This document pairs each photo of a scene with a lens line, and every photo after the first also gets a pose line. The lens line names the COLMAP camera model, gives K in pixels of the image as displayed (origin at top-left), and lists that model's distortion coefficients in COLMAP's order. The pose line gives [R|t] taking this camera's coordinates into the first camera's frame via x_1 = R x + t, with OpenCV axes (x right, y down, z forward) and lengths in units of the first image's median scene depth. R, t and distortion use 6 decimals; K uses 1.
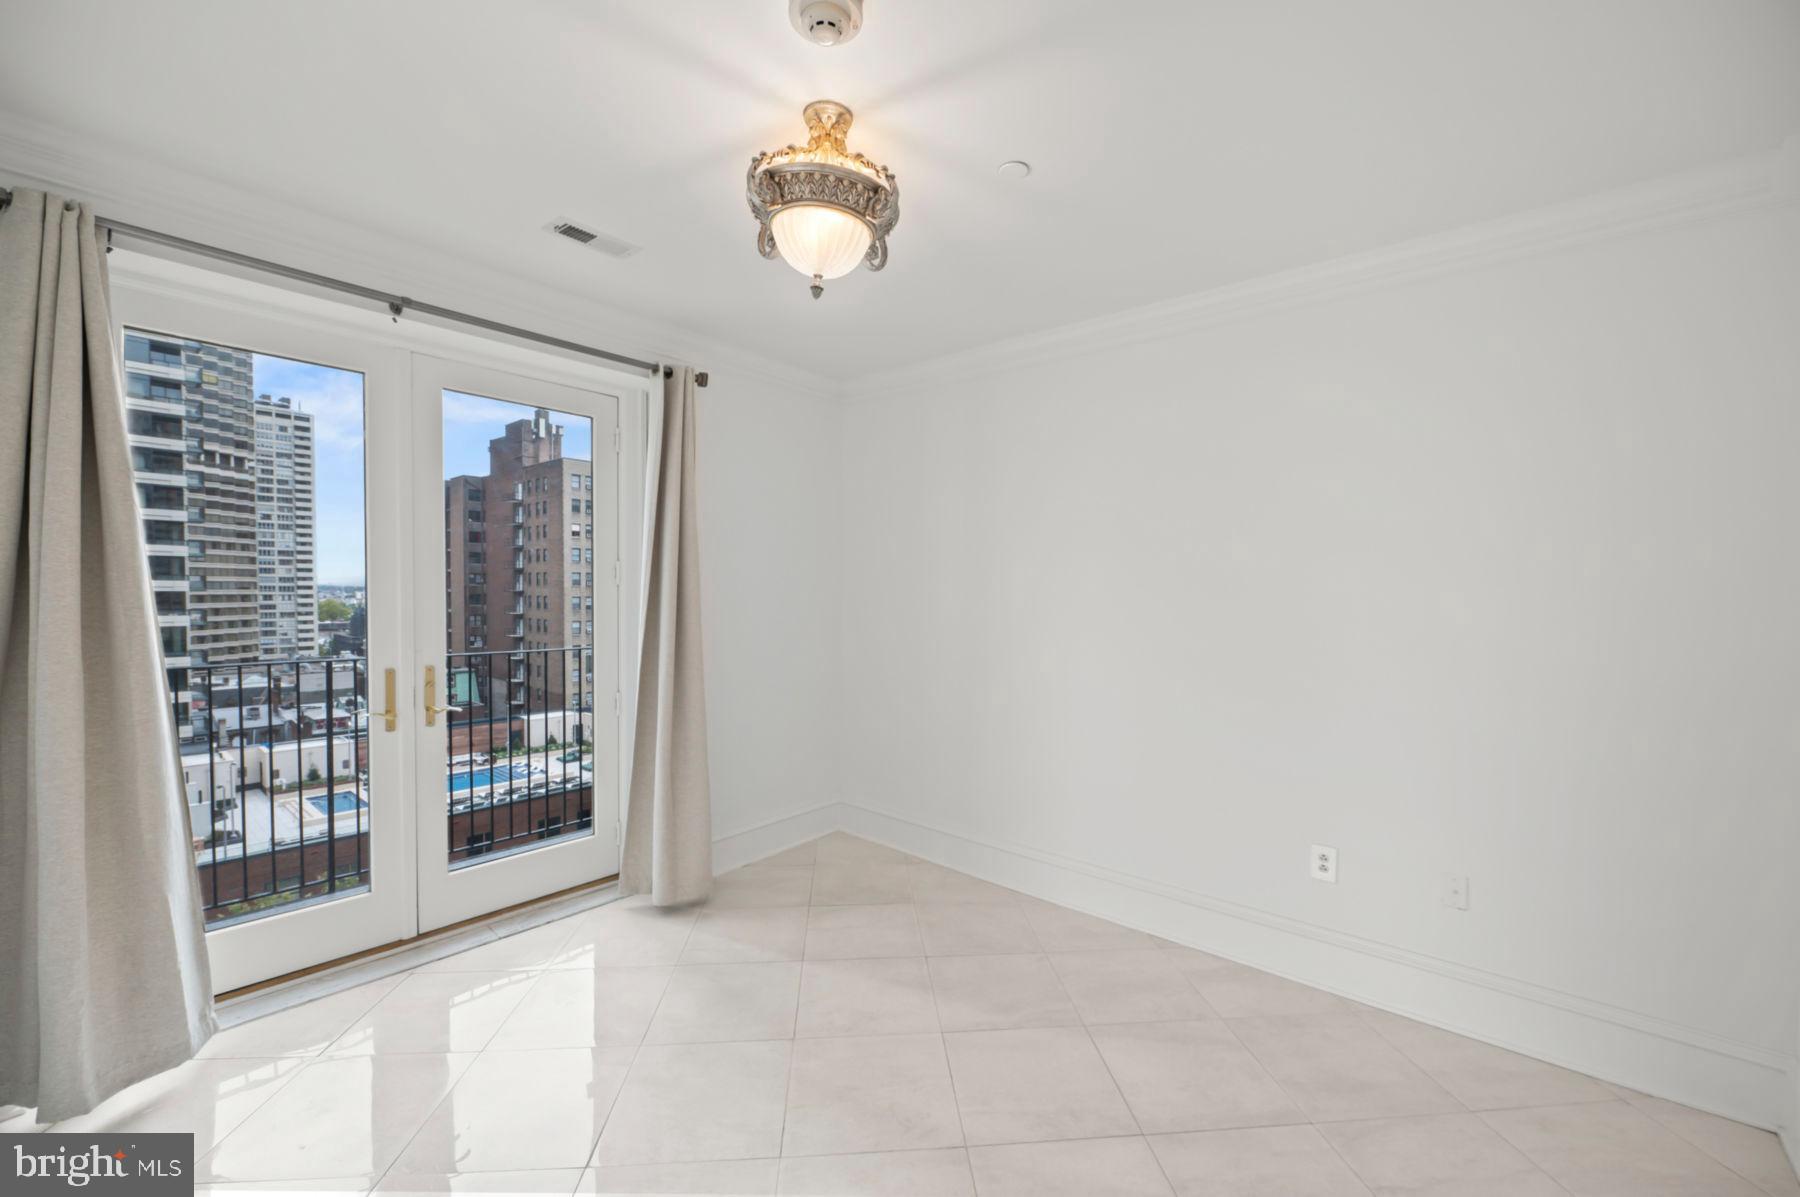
lens RADIAL K [[712.9, 0, 904.3], [0, 712.9, 619.5], [0, 0, 1]] dist [-0.008498, -0.000443]
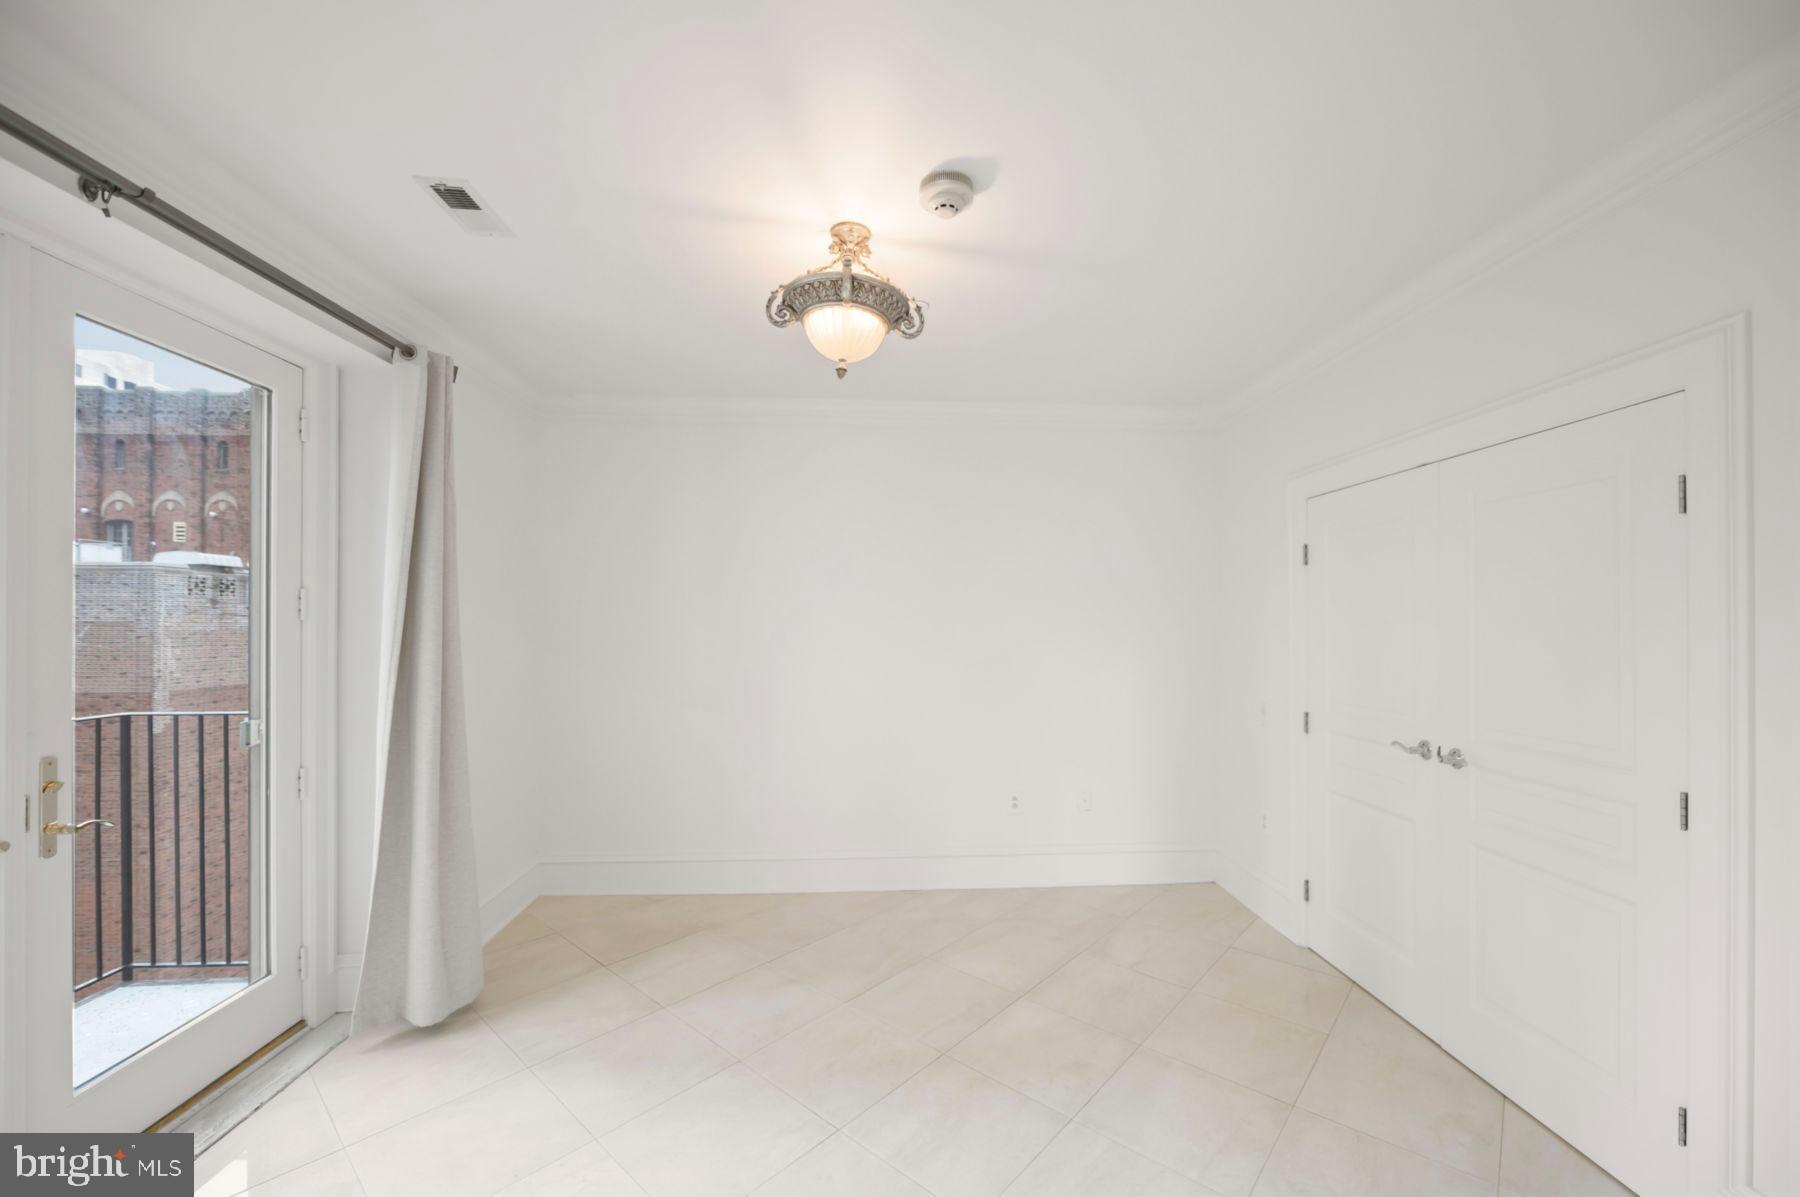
lens RADIAL K [[712.9, 0, 904.3], [0, 712.9, 619.5], [0, 0, 1]] dist [-0.008498, -0.000443]
pose [[0.726136, -0.009137, 0.687490, -0.386762], [0.036569, 0.999010, -0.025348, -0.006722], [-0.686578, 0.043547, 0.725751, 0.036556]]
